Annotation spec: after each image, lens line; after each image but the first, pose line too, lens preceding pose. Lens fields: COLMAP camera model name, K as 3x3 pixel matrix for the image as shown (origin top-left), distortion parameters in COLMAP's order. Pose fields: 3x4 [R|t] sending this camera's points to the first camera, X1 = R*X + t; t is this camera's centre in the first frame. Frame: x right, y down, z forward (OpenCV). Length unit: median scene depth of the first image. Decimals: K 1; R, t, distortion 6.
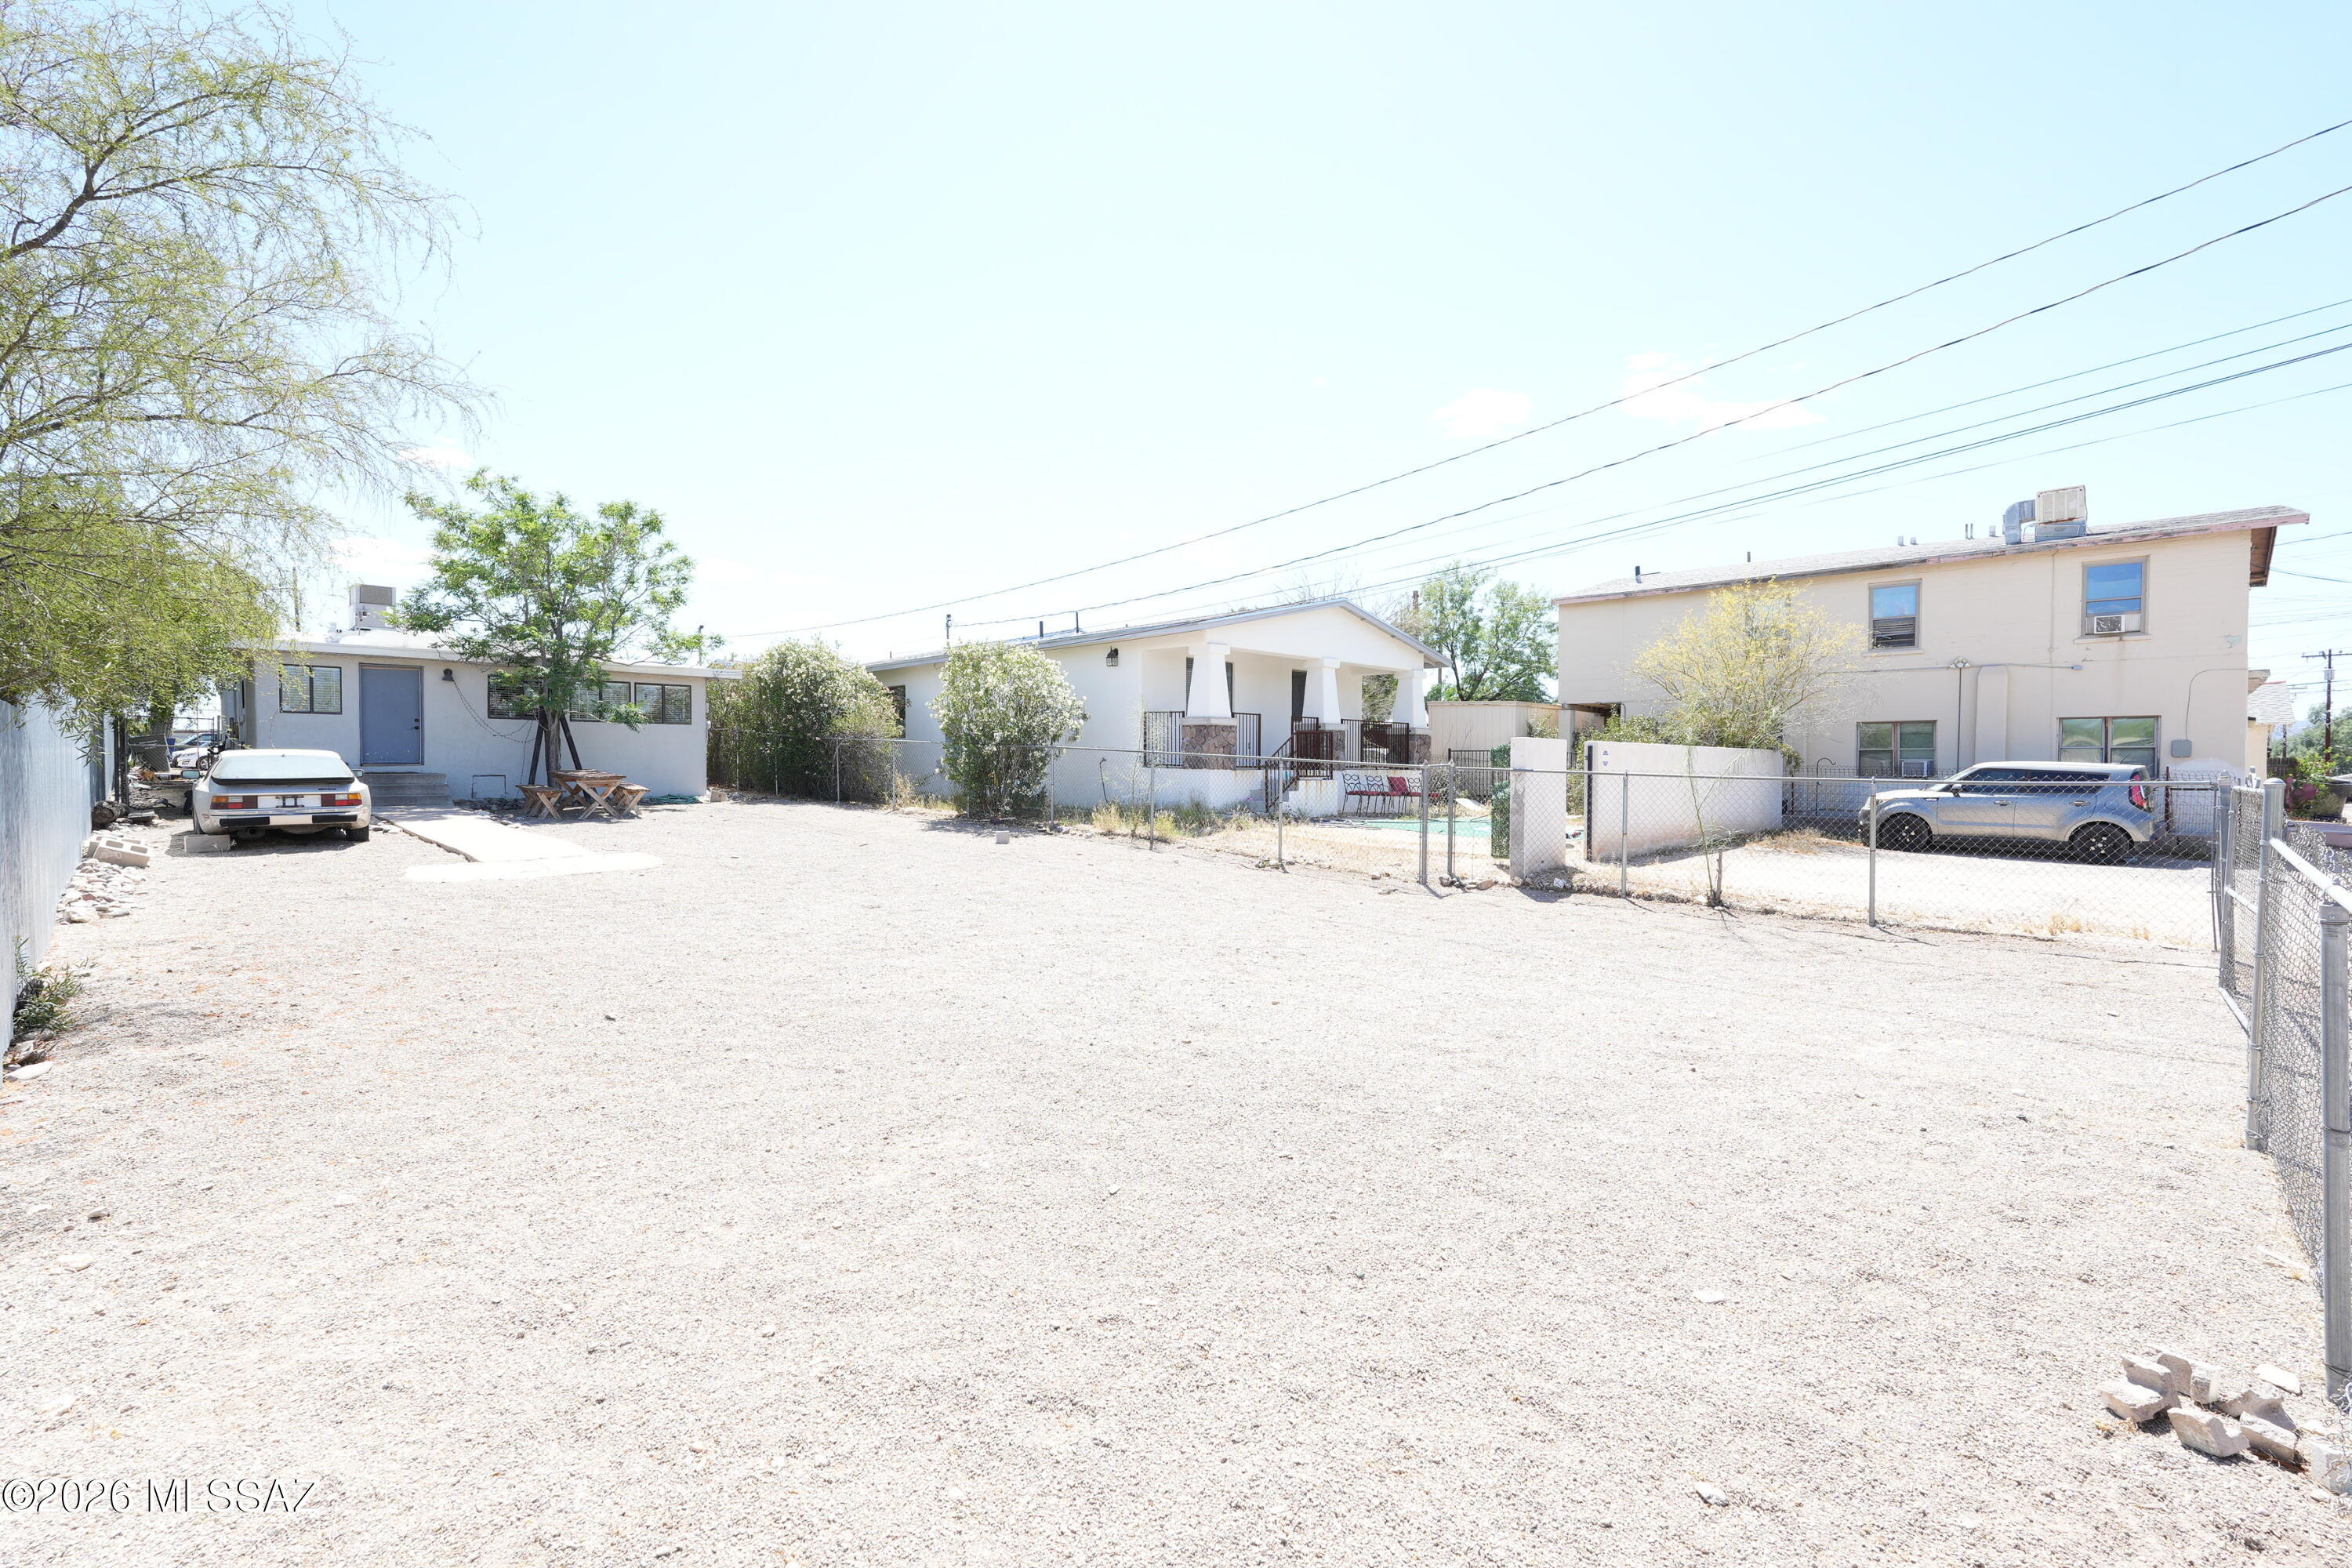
lens RADIAL K [[1083.7, 0, 1176.0], [0, 1083.7, 784.0], [0, 0, 1]] dist [0.000082, 0.000142]
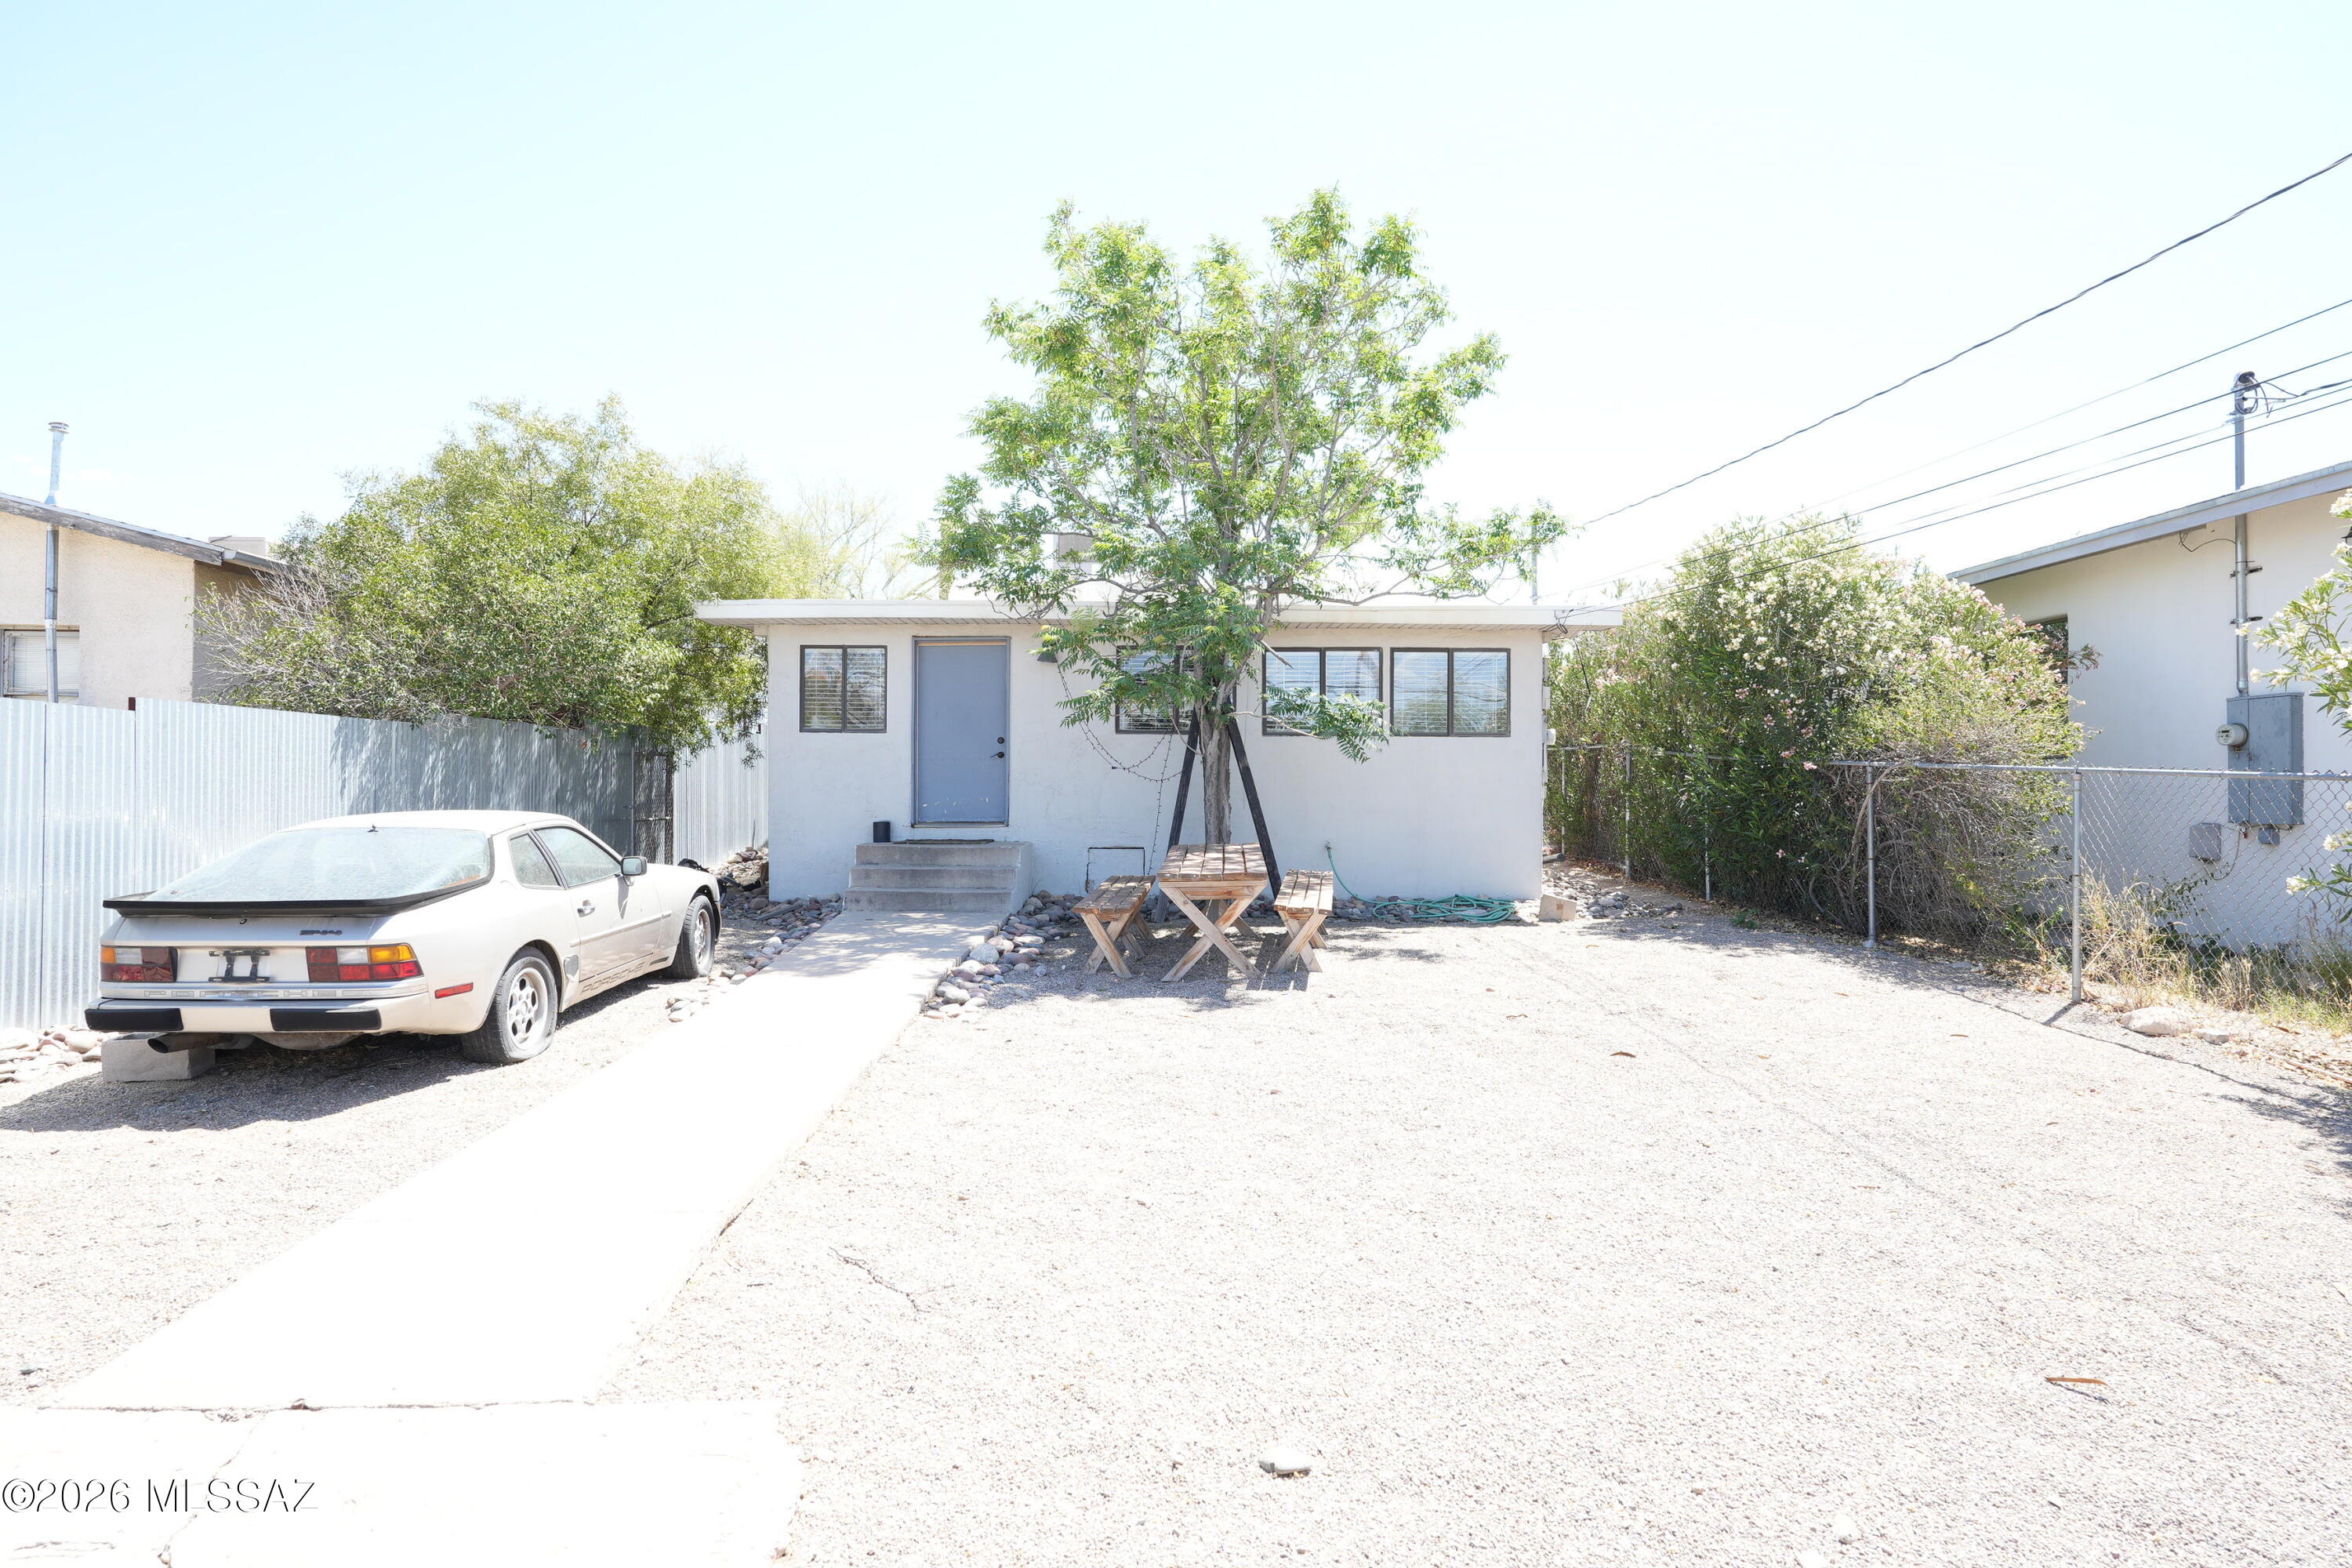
lens RADIAL K [[1169.2, 0, 1176.0], [0, 1169.2, 784.0], [0, 0, 1]] dist [-0.140231, 0.076317]
pose [[0.689416, -0.002739, -0.724360, -0.225979], [-0.015962, 0.999693, -0.018972, -0.027890], [0.724189, 0.024642, 0.689161, 0.646699]]
